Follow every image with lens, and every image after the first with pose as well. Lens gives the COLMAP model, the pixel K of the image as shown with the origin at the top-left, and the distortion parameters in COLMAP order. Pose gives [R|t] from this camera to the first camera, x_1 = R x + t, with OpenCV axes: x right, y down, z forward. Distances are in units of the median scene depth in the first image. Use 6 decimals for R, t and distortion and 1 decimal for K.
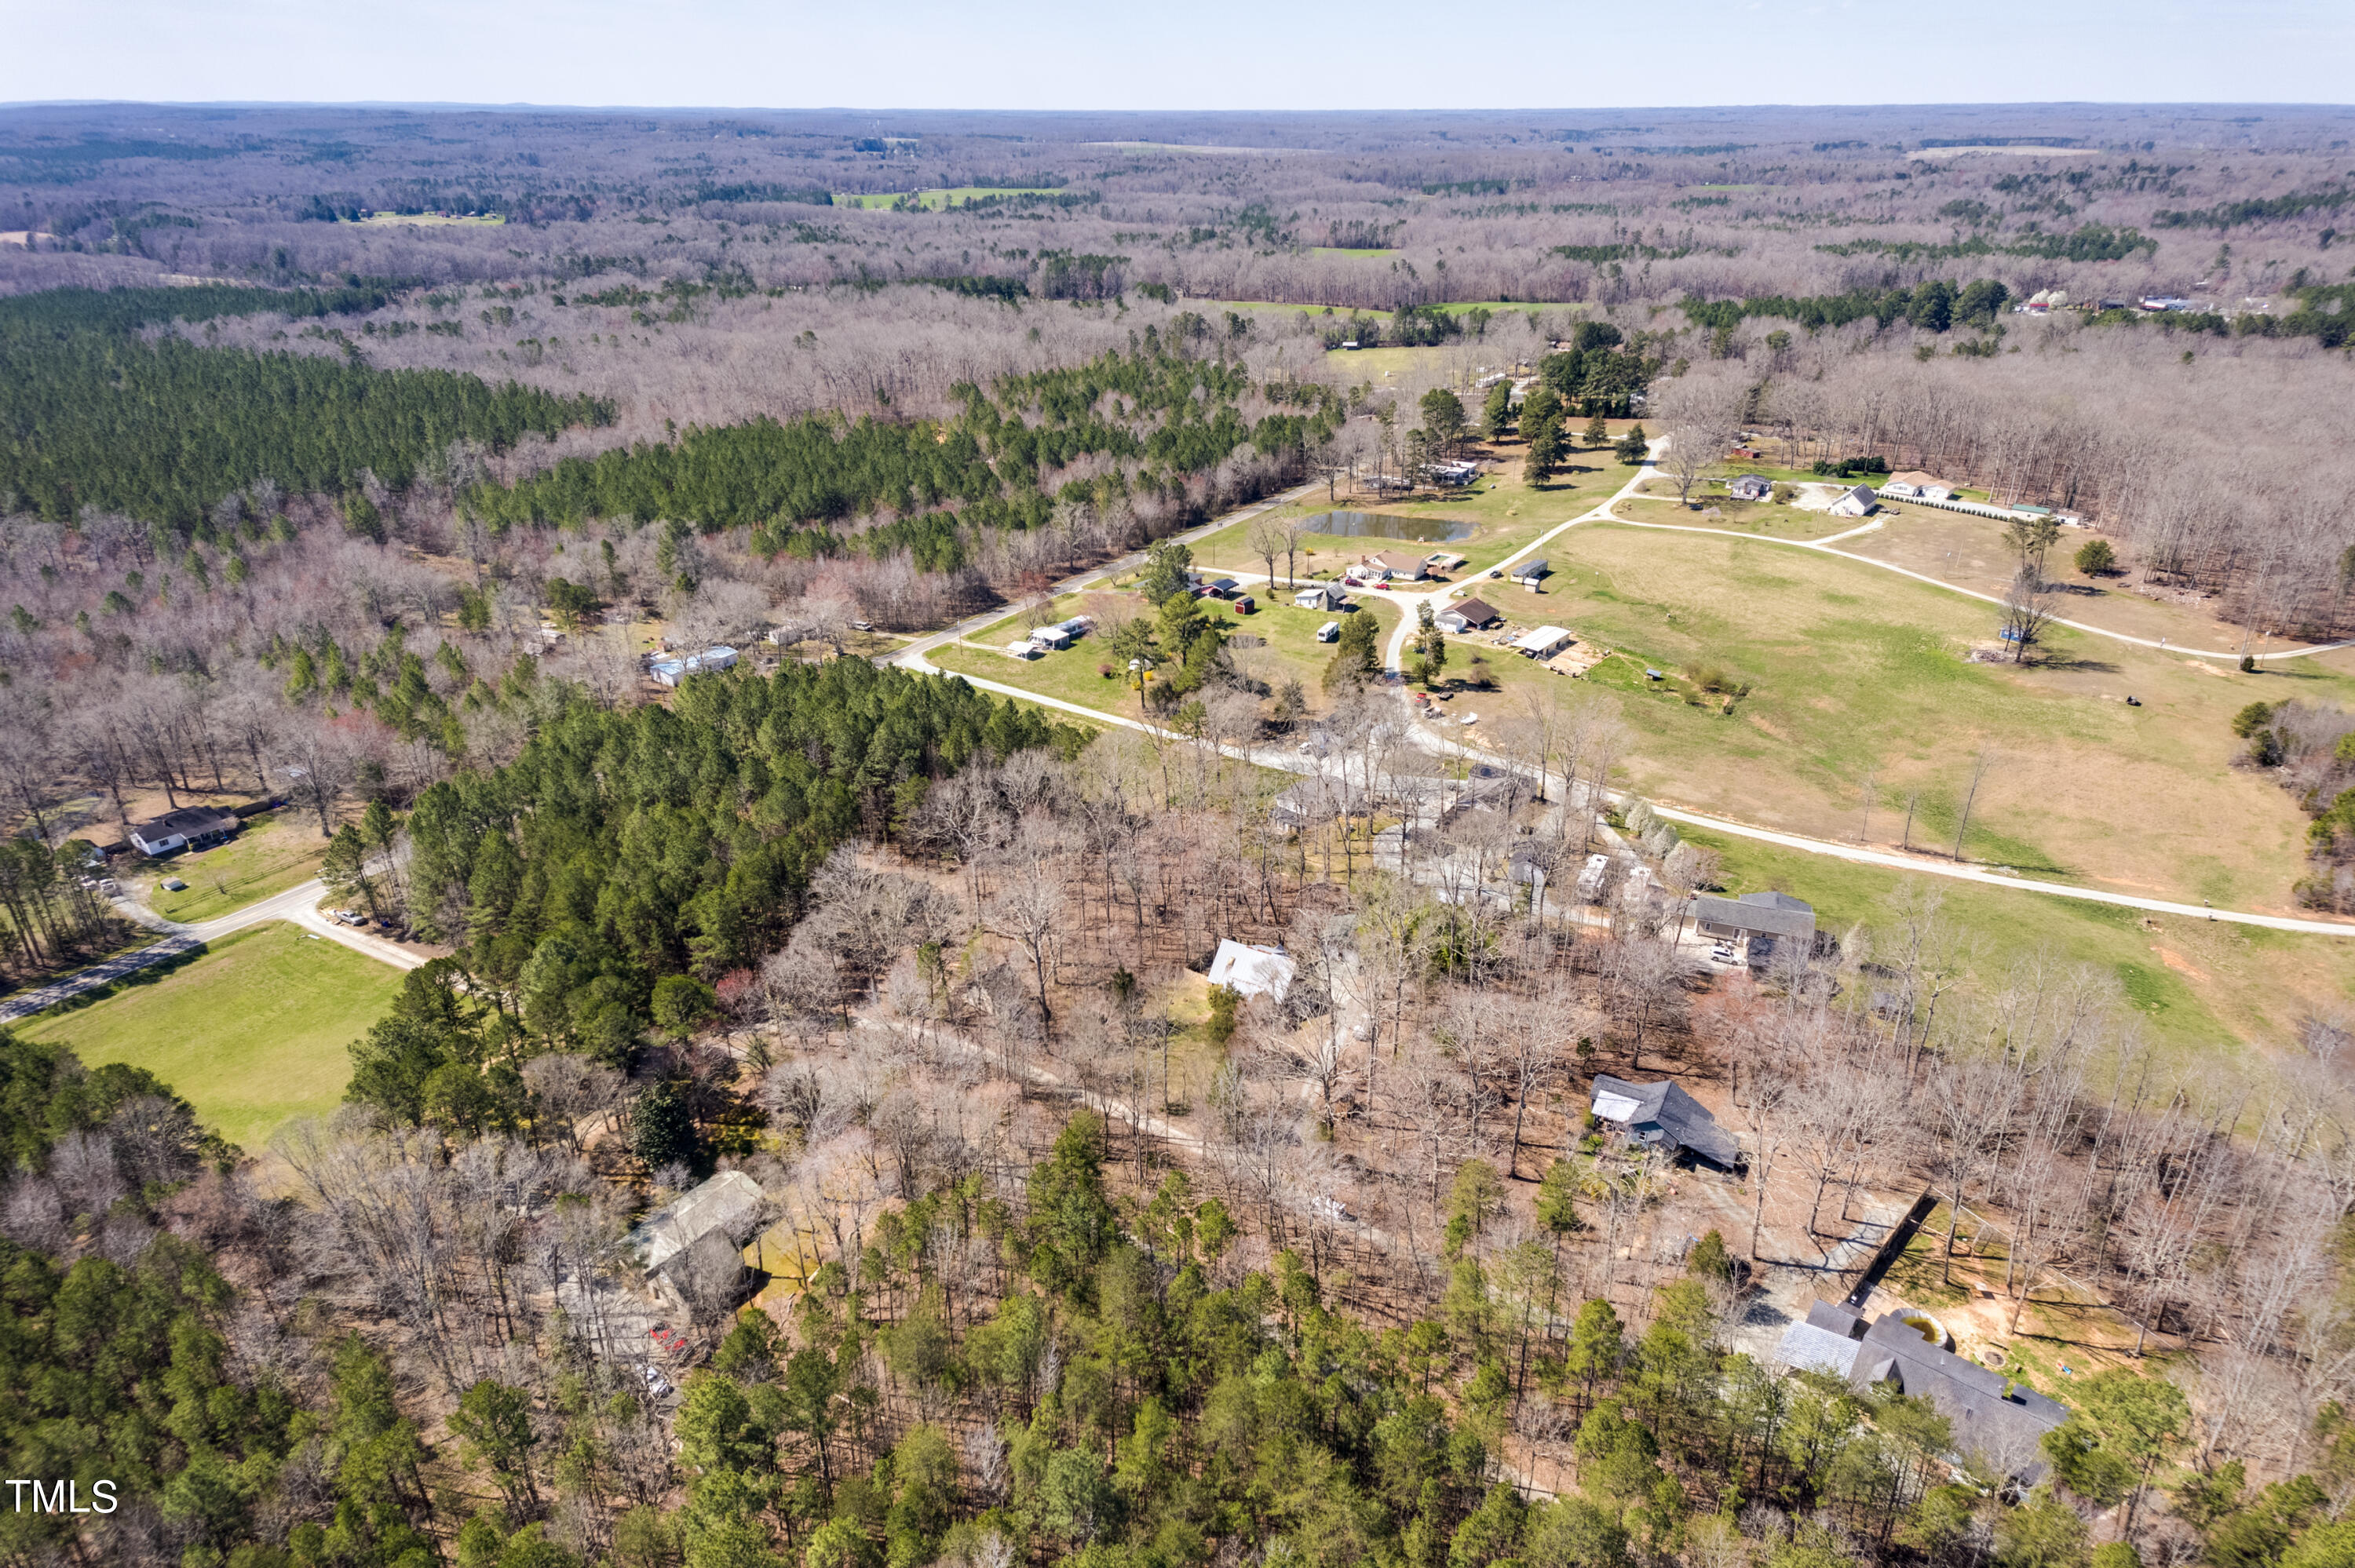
lens RADIAL K [[1435.6, 0, 1179.0], [0, 1435.6, 791.9], [0, 0, 1]] dist [0.079636, -0.070204]
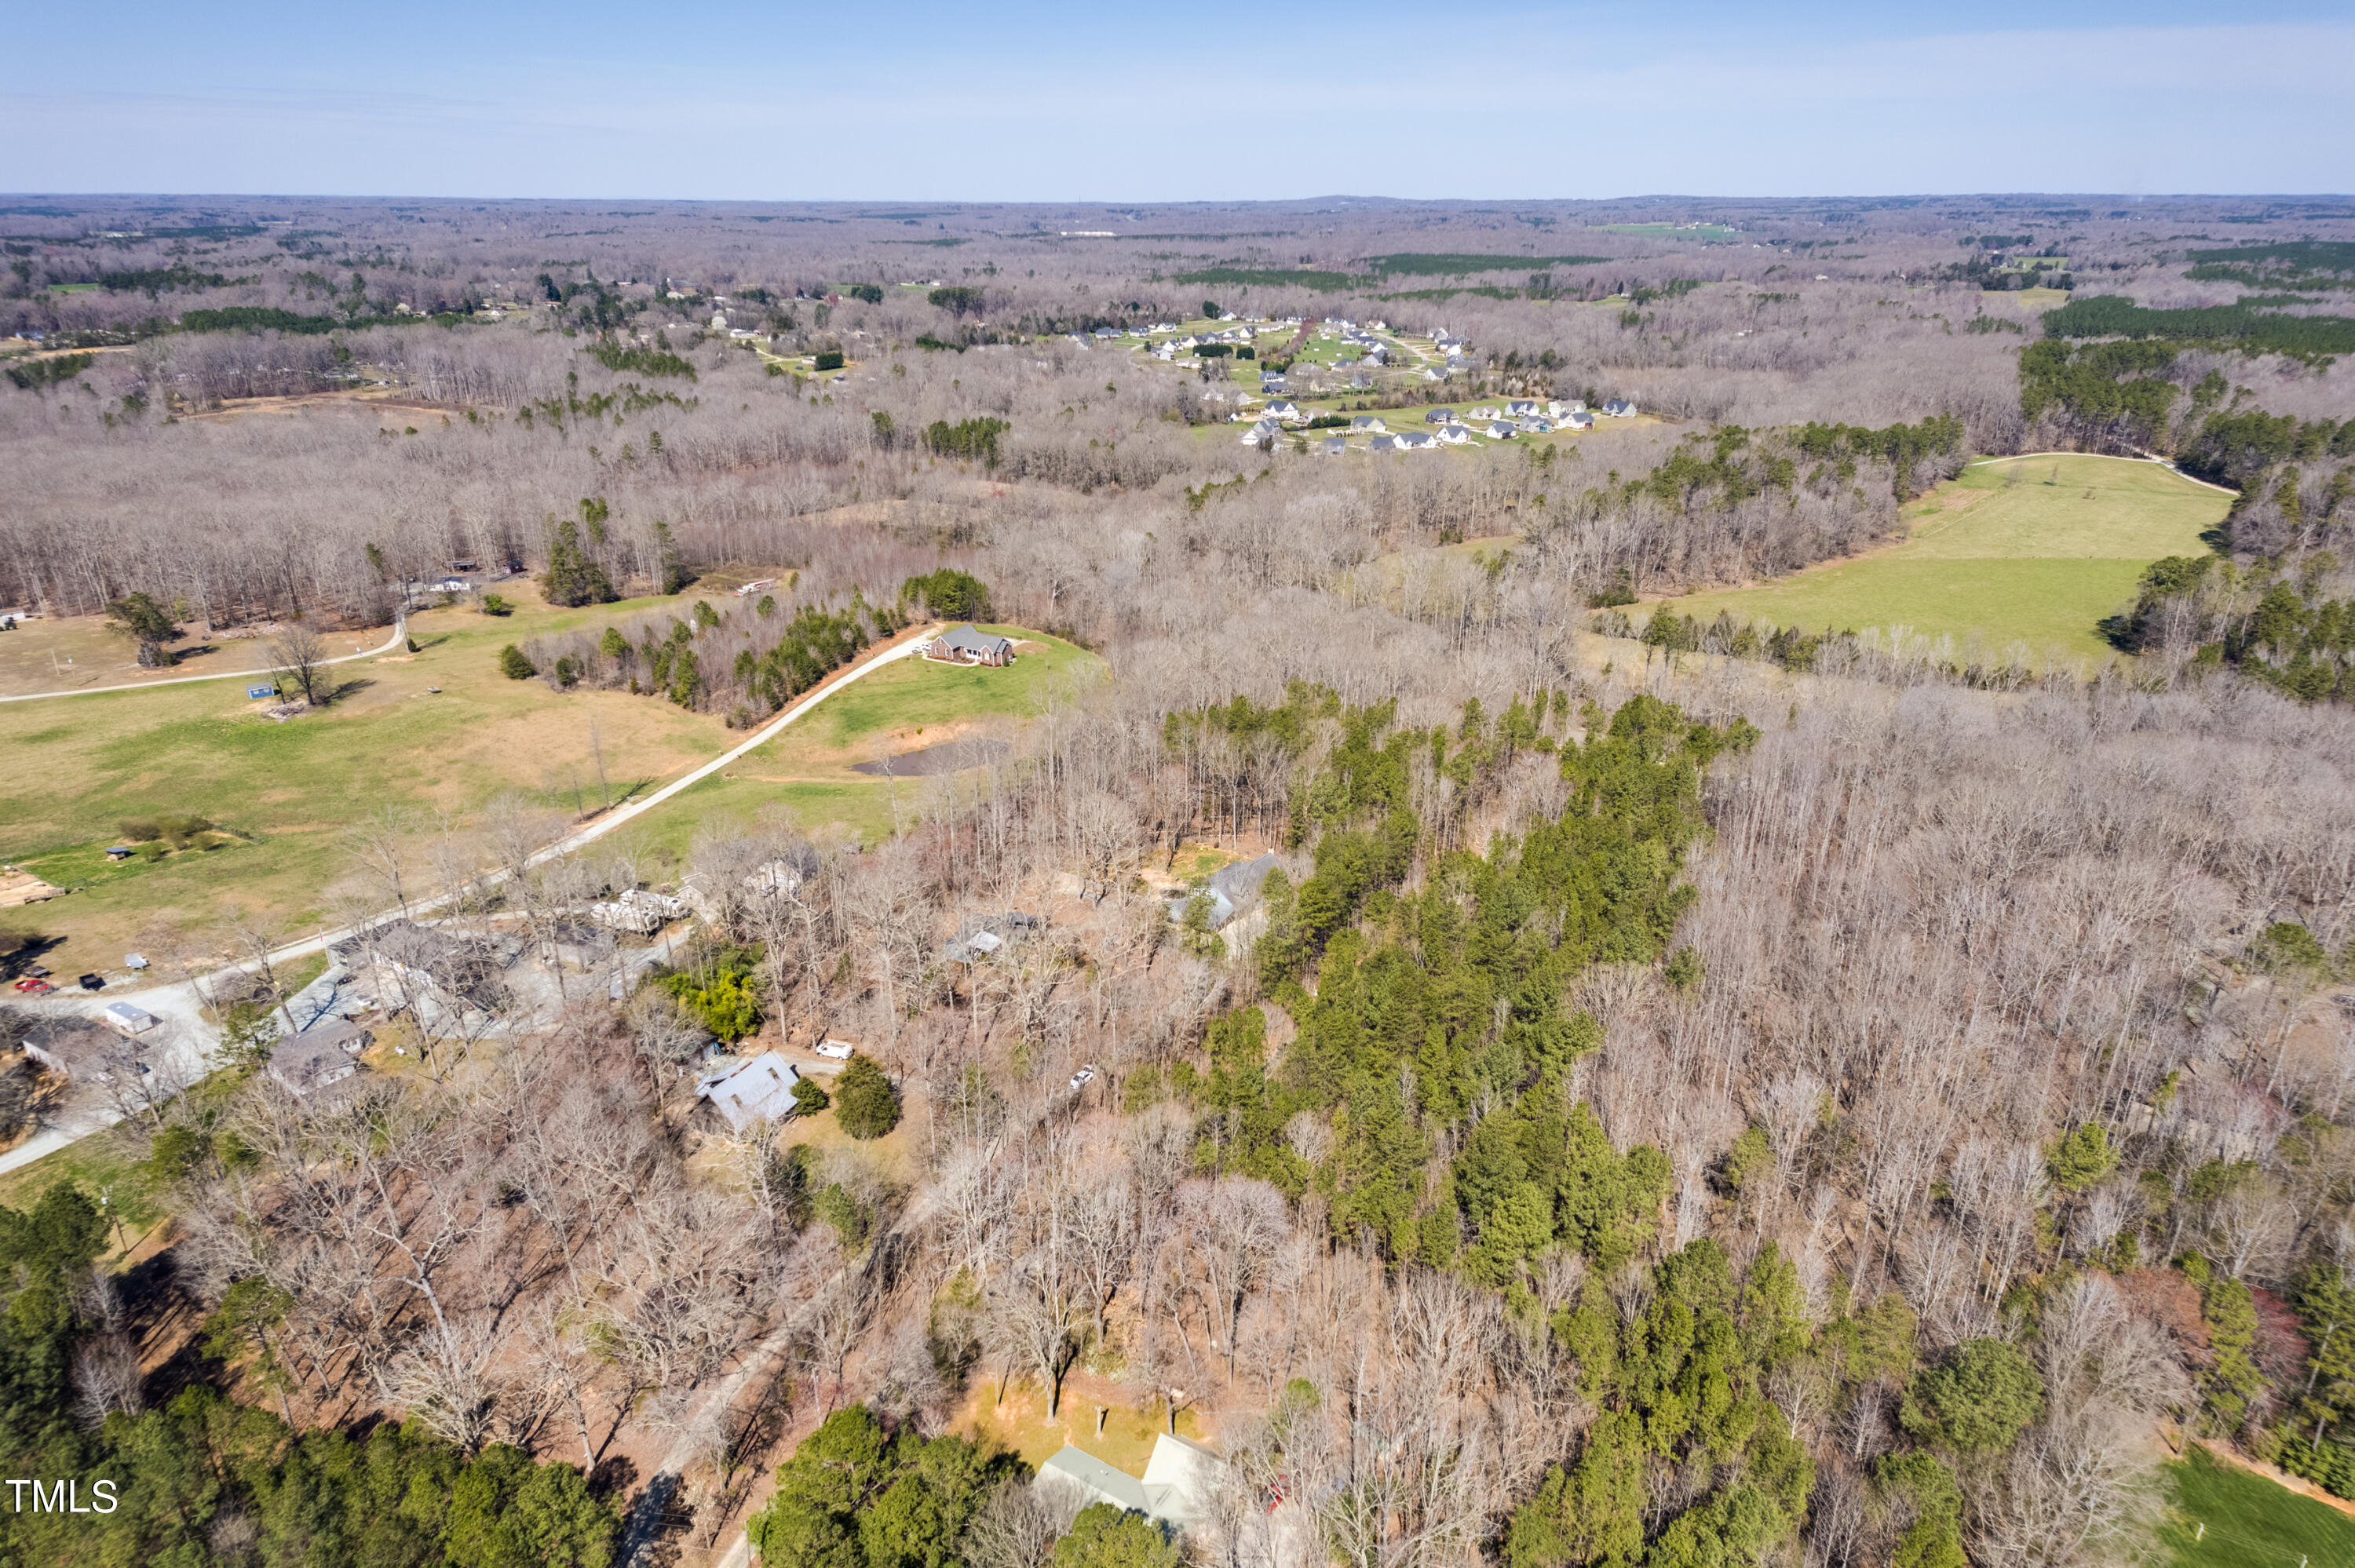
lens RADIAL K [[1435.6, 0, 1179.0], [0, 1435.6, 791.9], [0, 0, 1]] dist [0.079636, -0.070204]
pose [[-0.073815, -0.370429, 0.925923, -0.324842], [0.416227, 0.832280, 0.366148, -0.112030], [-0.906259, 0.412422, 0.092748, 0.248241]]
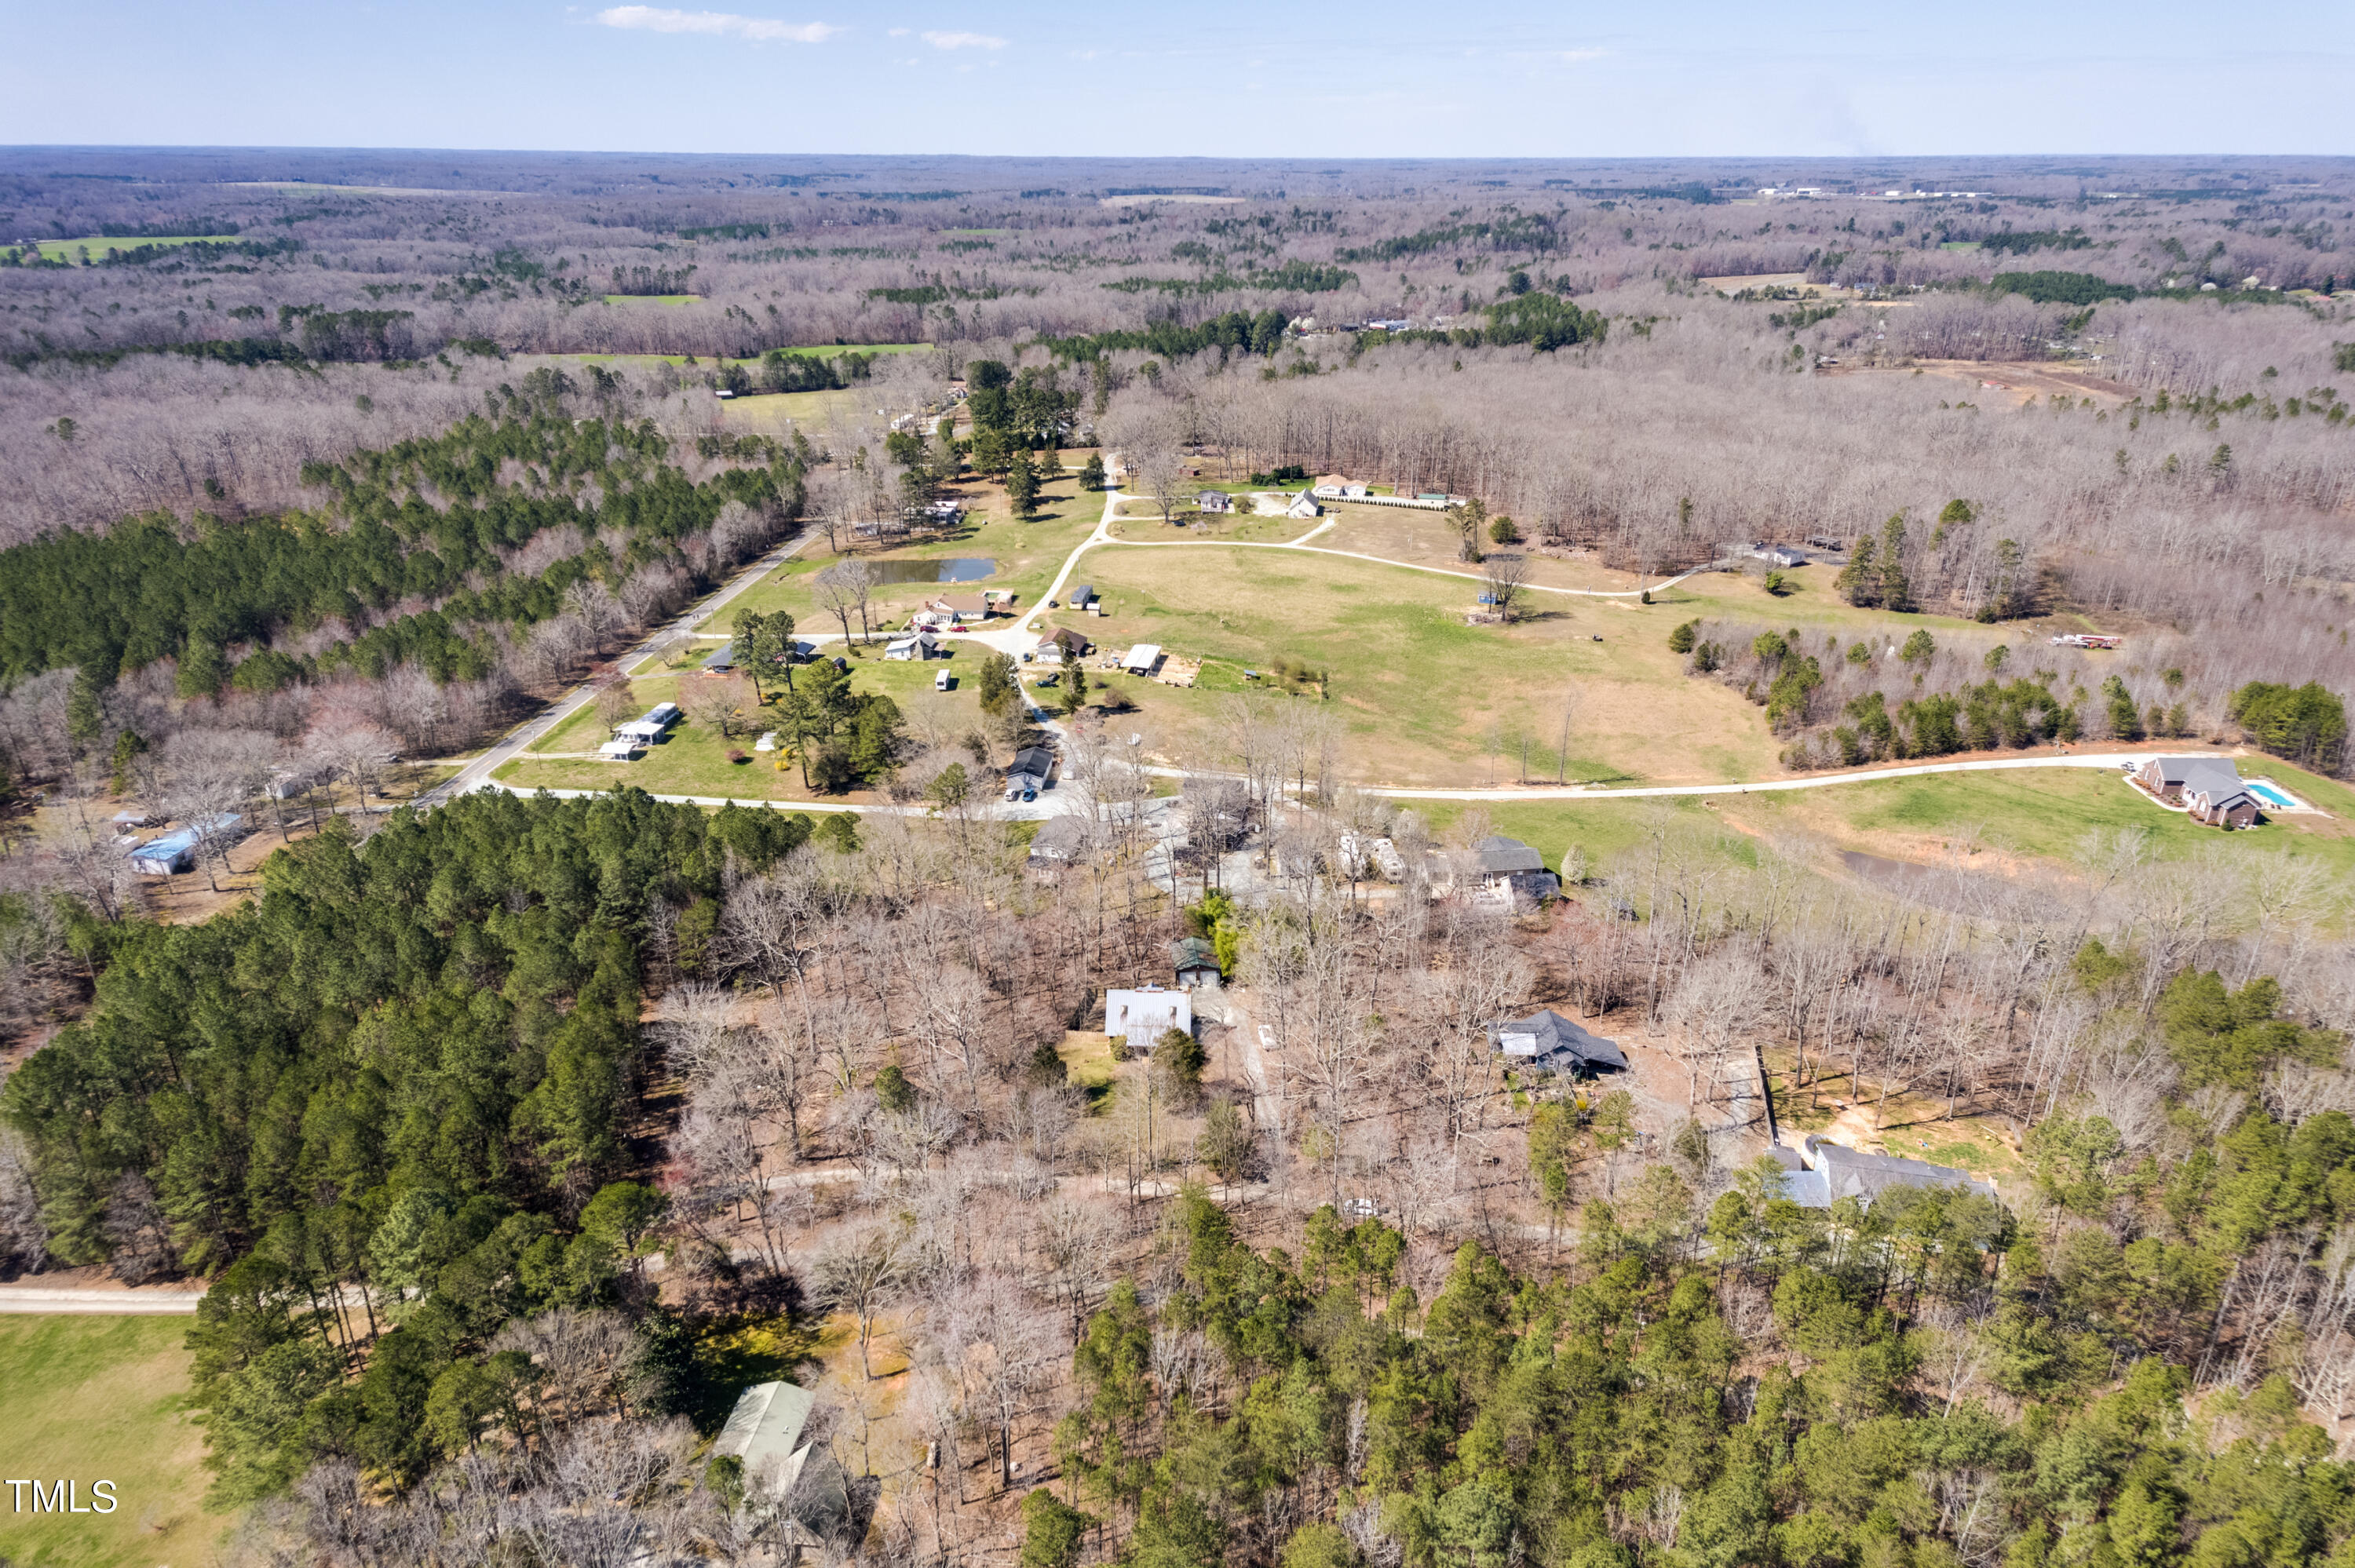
lens RADIAL K [[1435.6, 0, 1179.0], [0, 1435.6, 791.9], [0, 0, 1]] dist [0.079636, -0.070204]
pose [[0.881207, -0.184132, 0.435395, -0.142130], [0.195286, 0.980554, 0.019438, -0.017424], [-0.430508, 0.067898, 0.900029, 0.036427]]
